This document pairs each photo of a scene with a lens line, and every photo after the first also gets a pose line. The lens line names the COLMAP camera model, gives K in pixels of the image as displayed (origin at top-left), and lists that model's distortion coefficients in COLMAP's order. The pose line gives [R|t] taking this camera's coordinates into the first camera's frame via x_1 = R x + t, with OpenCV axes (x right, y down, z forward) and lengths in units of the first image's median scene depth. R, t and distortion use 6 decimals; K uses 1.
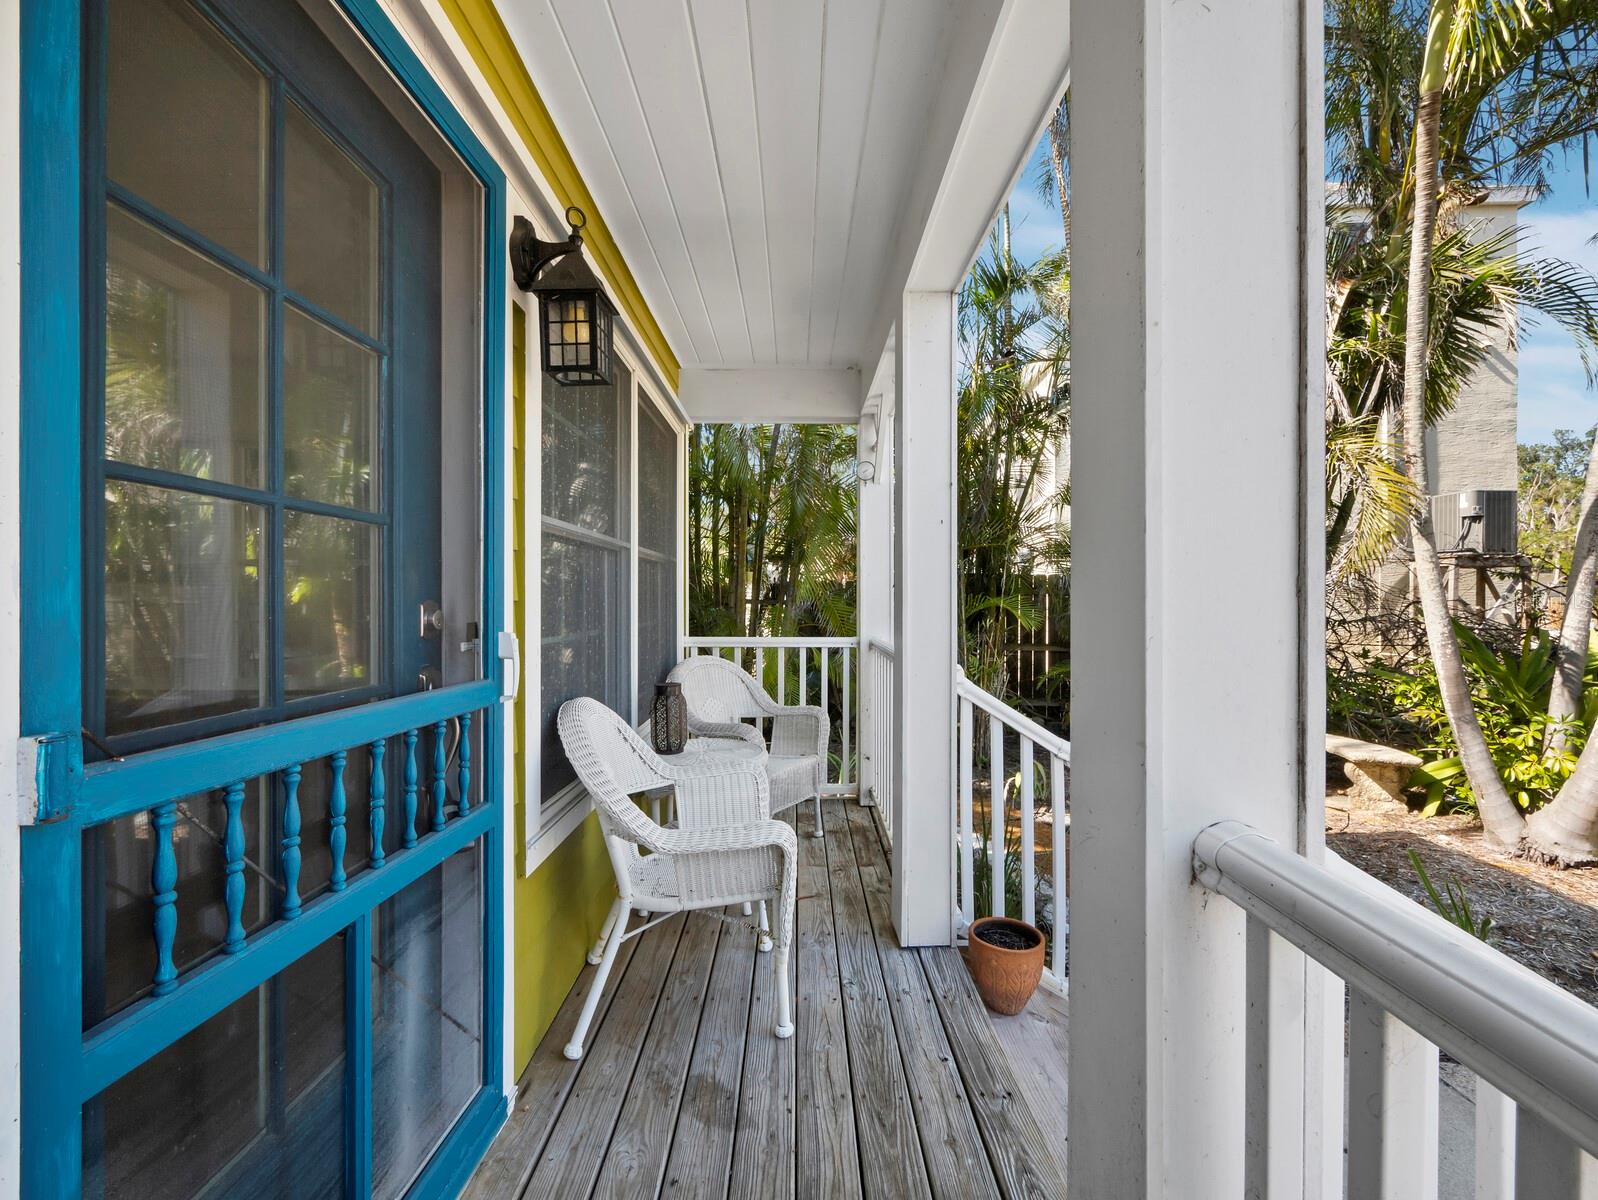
lens RADIAL K [[674.9, 0, 799.4], [0, 674.9, 599.3], [0, 0, 1]] dist [-0.002053, 0.001253]
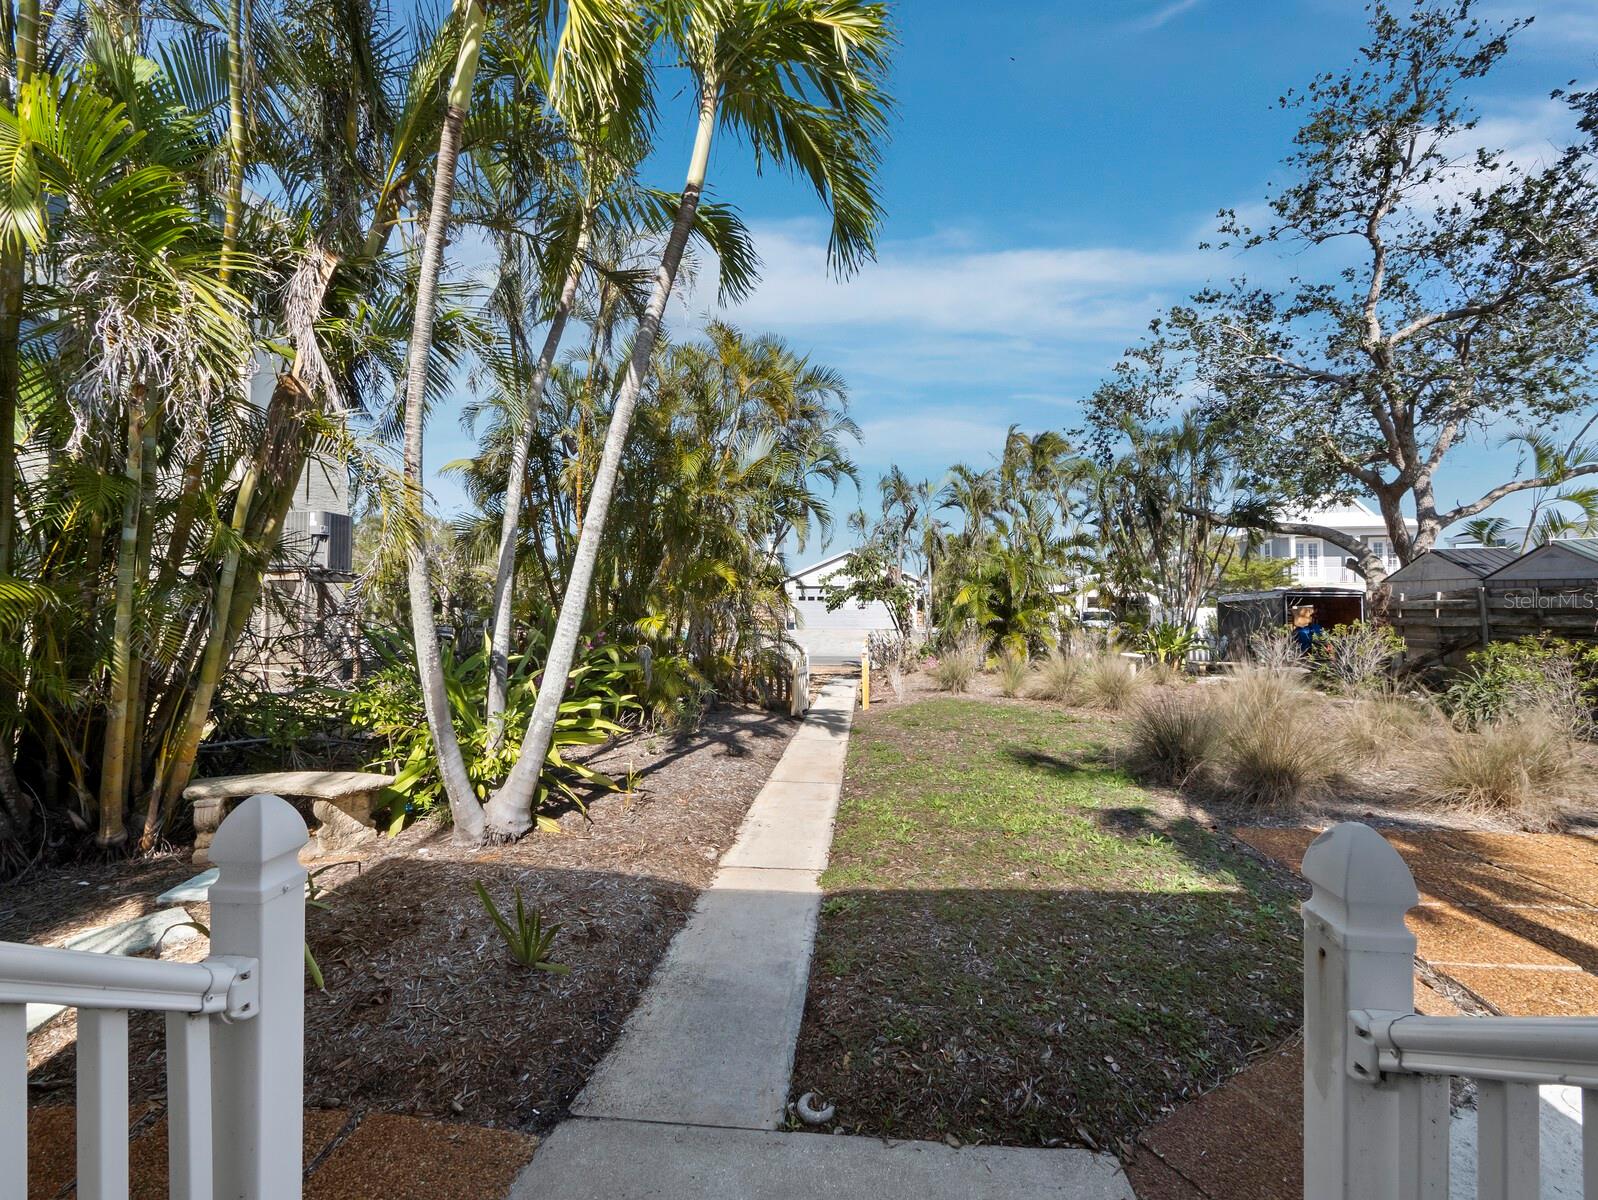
lens RADIAL K [[674.9, 0, 792.3], [0, 674.9, 590.9], [0, 0, 1]] dist [-0.002053, 0.001253]
pose [[0.098339, 0.028394, 0.994748, 0.001678], [0.002133, 0.999585, -0.028743, -0.002201], [-0.995151, 0.004949, 0.098237, 0.325485]]
